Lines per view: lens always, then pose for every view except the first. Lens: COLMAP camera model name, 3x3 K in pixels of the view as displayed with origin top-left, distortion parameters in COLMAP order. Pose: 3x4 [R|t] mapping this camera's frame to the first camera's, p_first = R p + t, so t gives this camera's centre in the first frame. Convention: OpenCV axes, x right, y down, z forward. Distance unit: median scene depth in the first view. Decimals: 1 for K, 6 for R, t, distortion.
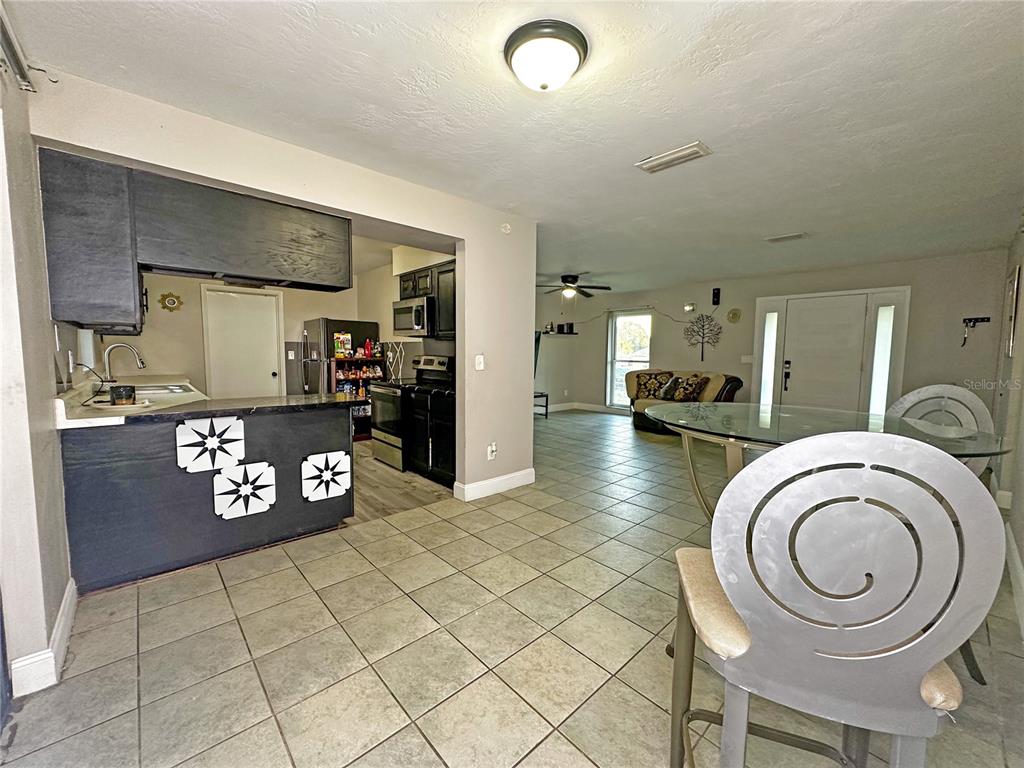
lens RADIAL K [[406.3, 0, 512.8], [0, 406.3, 384.4], [0, 0, 1]] dist [-0.001400, 0.000240]
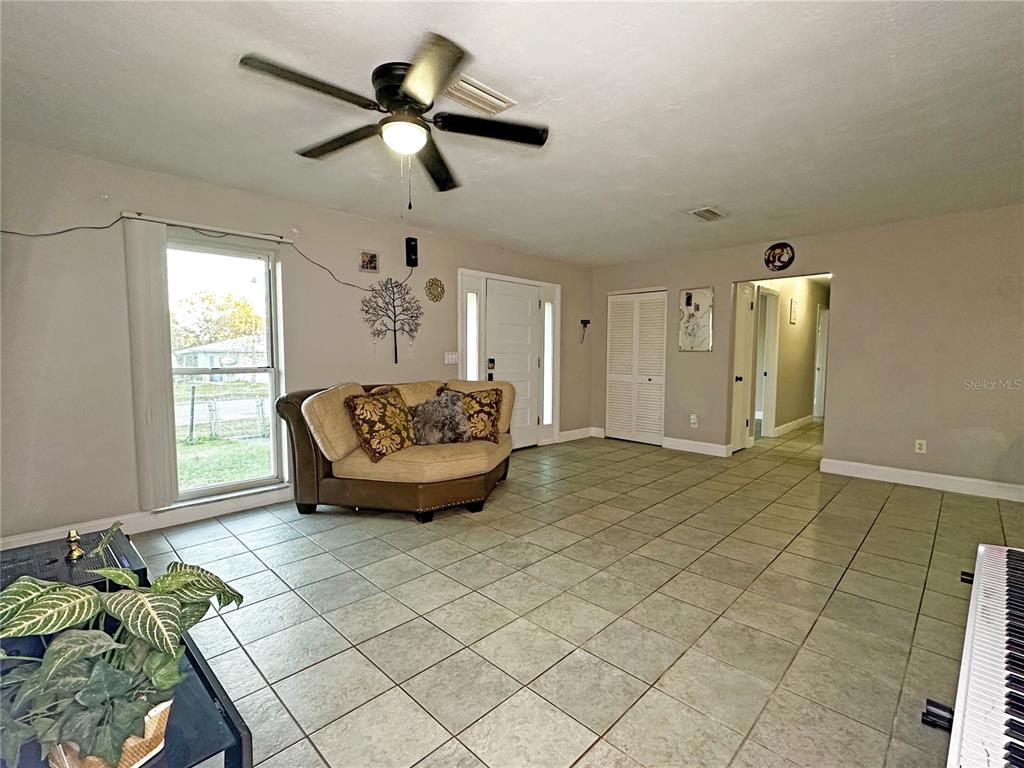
lens RADIAL K [[471.1, 0, 512.5], [0, 471.1, 386.1], [0, 0, 1]] dist [-0.002204, 0.000556]
pose [[-0.049722, -0.081182, 0.995458, -0.217455], [0.076714, 0.993436, 0.084849, -0.079681], [-0.995813, 0.080584, -0.043168, 1.005301]]
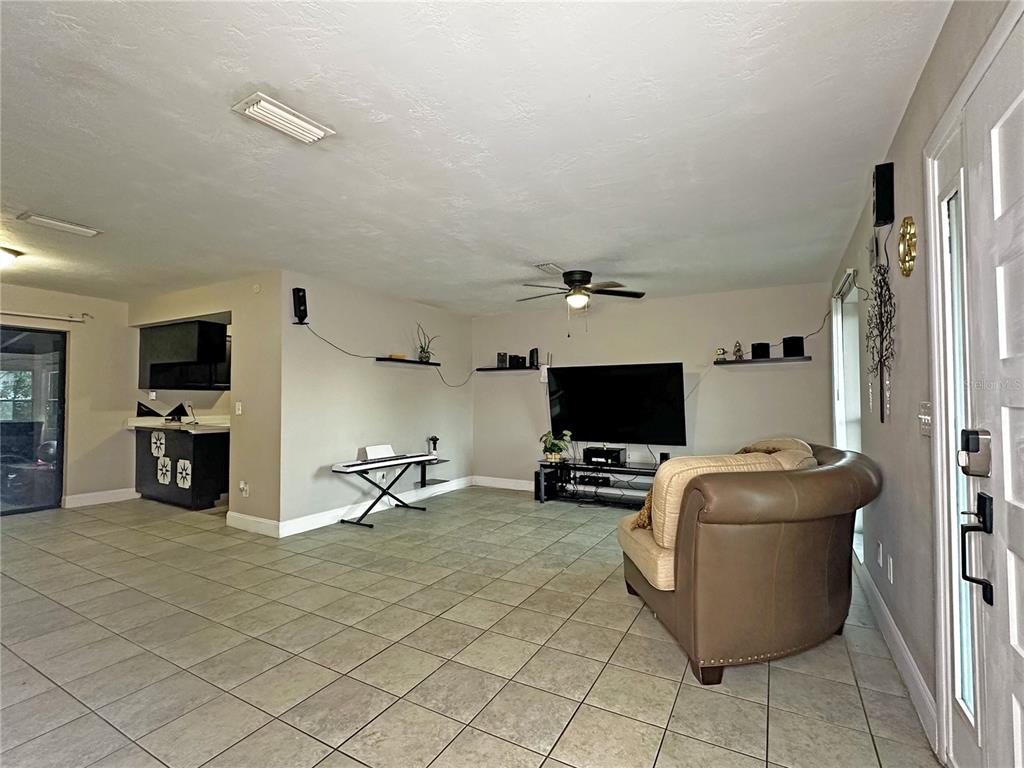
lens RADIAL K [[471.1, 0, 512.5], [0, 471.1, 386.1], [0, 0, 1]] dist [-0.002204, 0.000556]
pose [[0.307192, -0.037274, -0.950917, 0.813827], [-0.071982, 0.995460, -0.062273, -0.050203], [0.948921, 0.087579, 0.303114, 0.746234]]
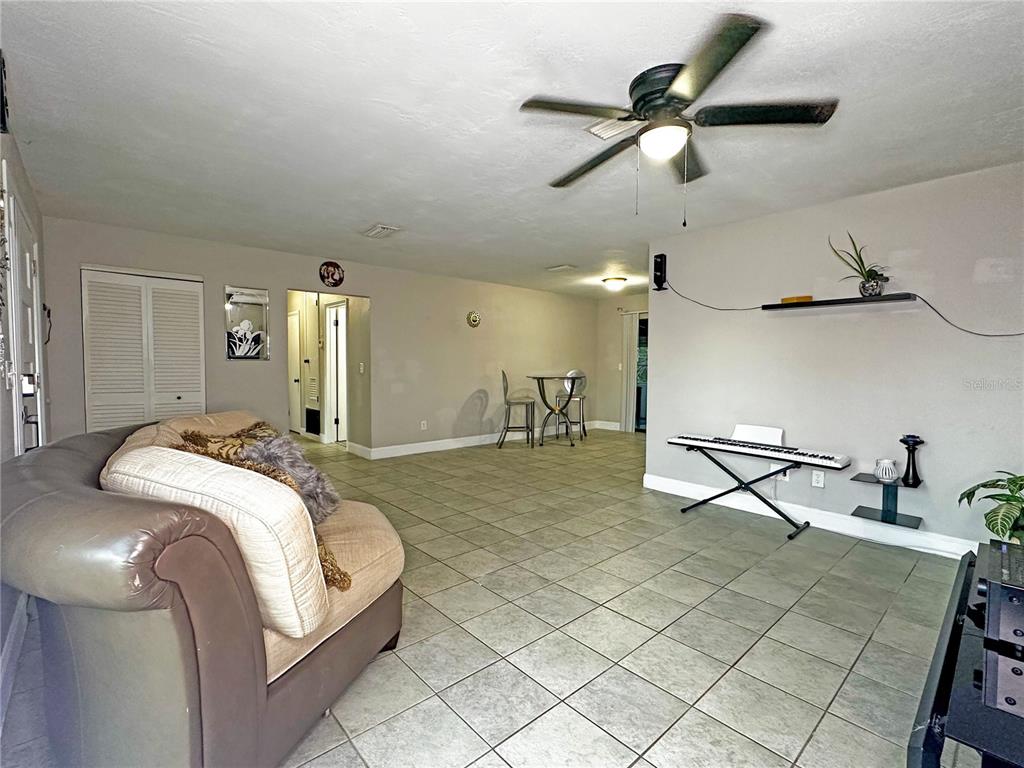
lens RADIAL K [[471.1, 0, 512.5], [0, 471.1, 386.1], [0, 0, 1]] dist [-0.002204, 0.000556]
pose [[-0.999816, -0.017075, 0.008785, 0.249011], [-0.015819, 0.991750, 0.127204, -0.107557], [-0.010885, 0.127041, -0.991838, 1.409862]]
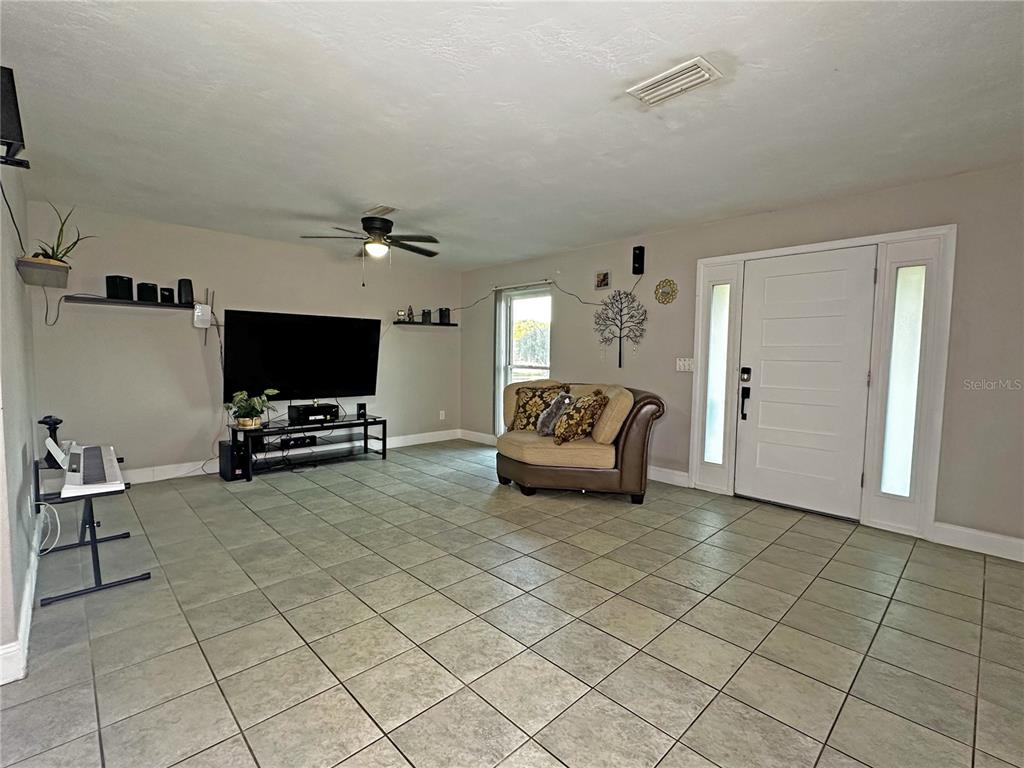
lens RADIAL K [[471.1, 0, 512.5], [0, 471.1, 386.1], [0, 0, 1]] dist [-0.002204, 0.000556]
pose [[0.999760, 0.001874, 0.021827, 0.335219], [-0.001567, 0.999899, -0.014093, -0.022537], [-0.021851, 0.014055, 0.999662, 0.346449]]
